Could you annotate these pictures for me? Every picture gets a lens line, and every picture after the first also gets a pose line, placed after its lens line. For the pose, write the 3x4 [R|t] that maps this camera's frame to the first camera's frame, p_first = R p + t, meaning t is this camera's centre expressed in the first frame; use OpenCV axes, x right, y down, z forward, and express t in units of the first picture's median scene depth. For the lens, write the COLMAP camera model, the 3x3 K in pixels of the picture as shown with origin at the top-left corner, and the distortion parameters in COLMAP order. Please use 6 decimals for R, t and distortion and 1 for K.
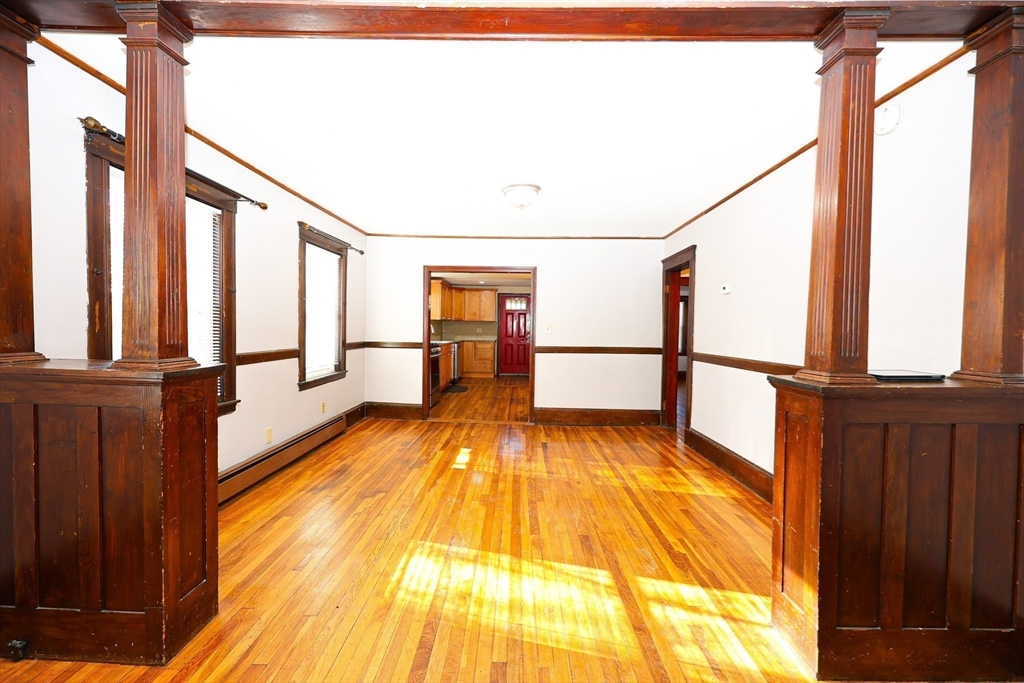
lens RADIAL K [[413.1, 0, 517.0], [0, 413.1, 342.2], [0, 0, 1]] dist [0.001158, 0.000188]
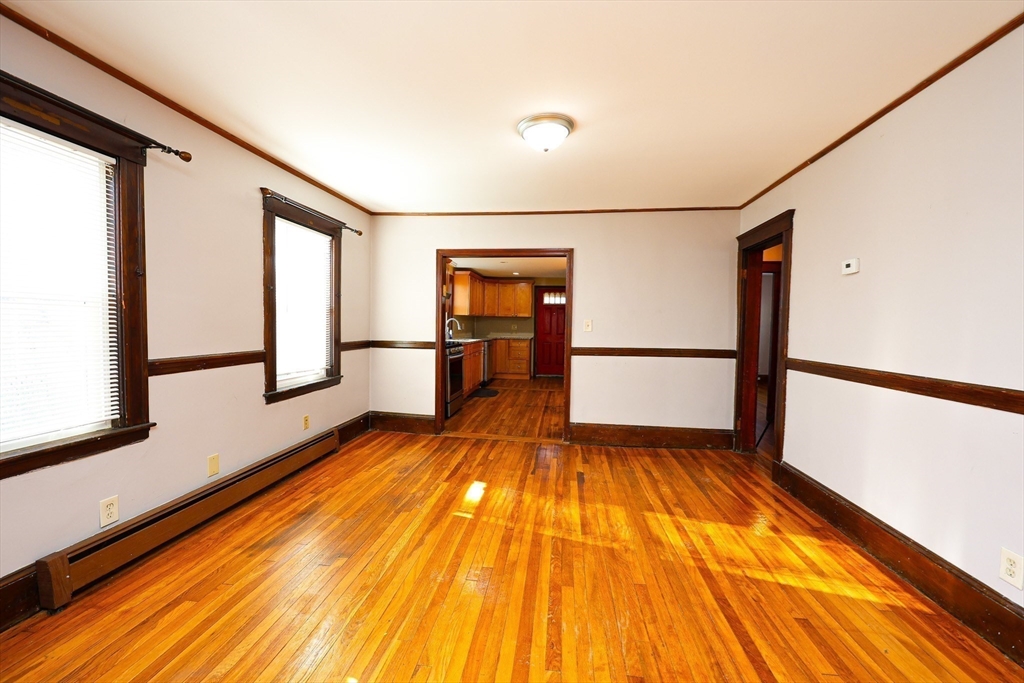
lens RADIAL K [[413.1, 0, 517.0], [0, 413.1, 342.2], [0, 0, 1]] dist [0.001158, 0.000188]
pose [[0.994312, 0.004598, -0.106406, 0.028725], [-0.003658, 0.999953, 0.009032, -0.007878], [0.106443, -0.008592, 0.994282, 0.219909]]
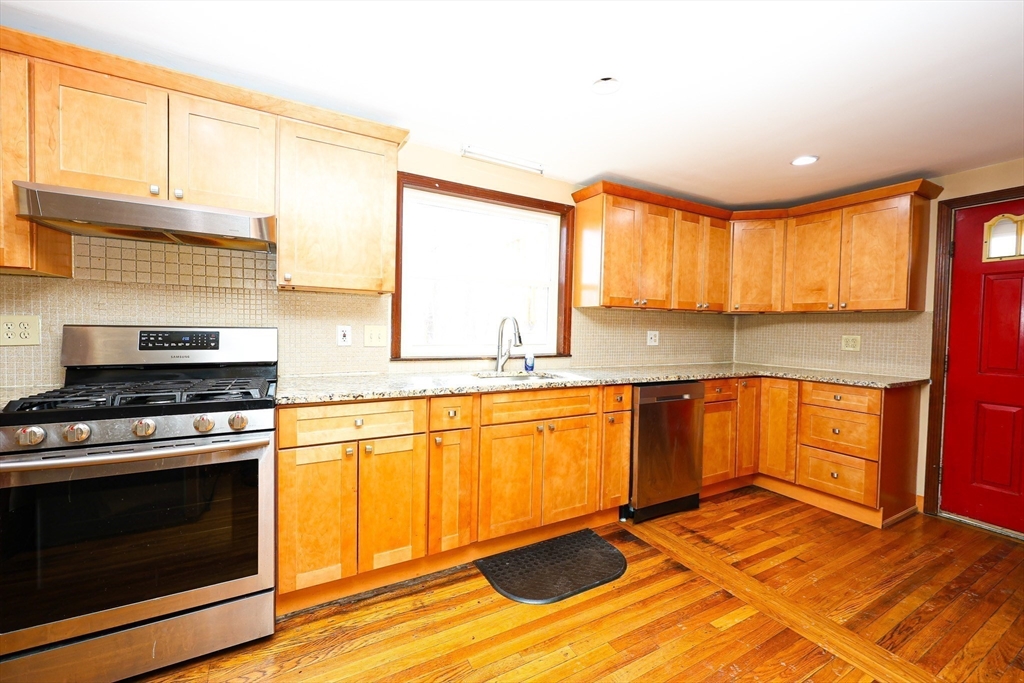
lens RADIAL K [[413.1, 0, 517.0], [0, 413.1, 342.2], [0, 0, 1]] dist [0.001158, 0.000188]
pose [[0.497036, 0.023062, -0.867423, 0.119600], [-0.040311, 0.999181, 0.003467, -0.048416], [0.866793, 0.033243, 0.497559, 1.525073]]
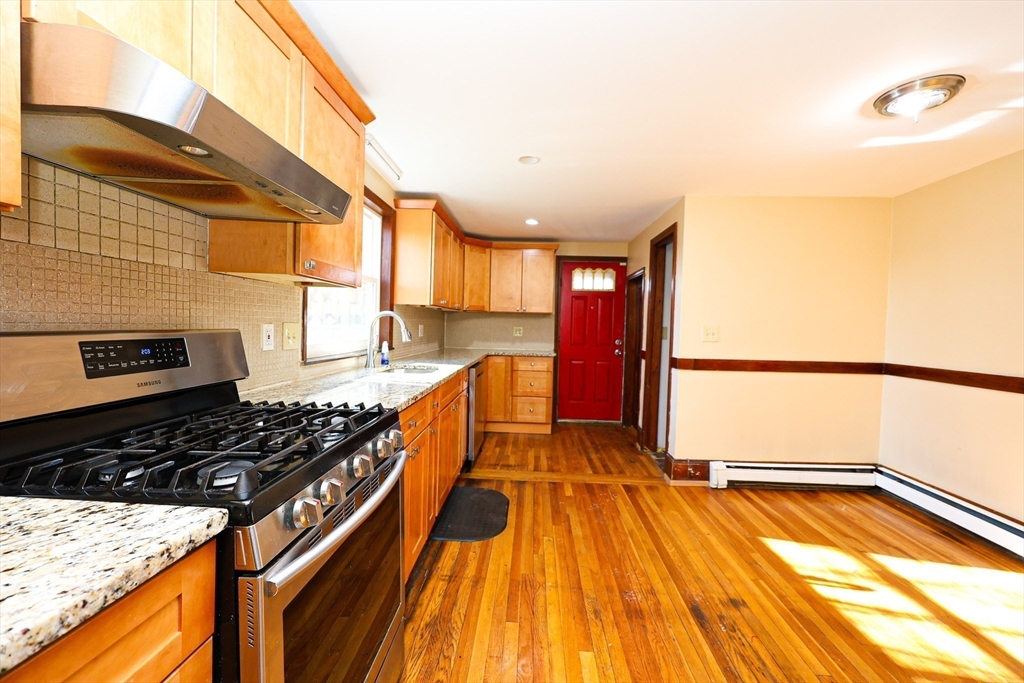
lens RADIAL K [[413.1, 0, 517.0], [0, 413.1, 342.2], [0, 0, 1]] dist [0.001158, 0.000188]
pose [[0.999559, 0.011486, -0.027401, -0.187964], [-0.011273, 0.999905, 0.007911, -0.047057], [0.027489, -0.007599, 0.999593, 1.205223]]
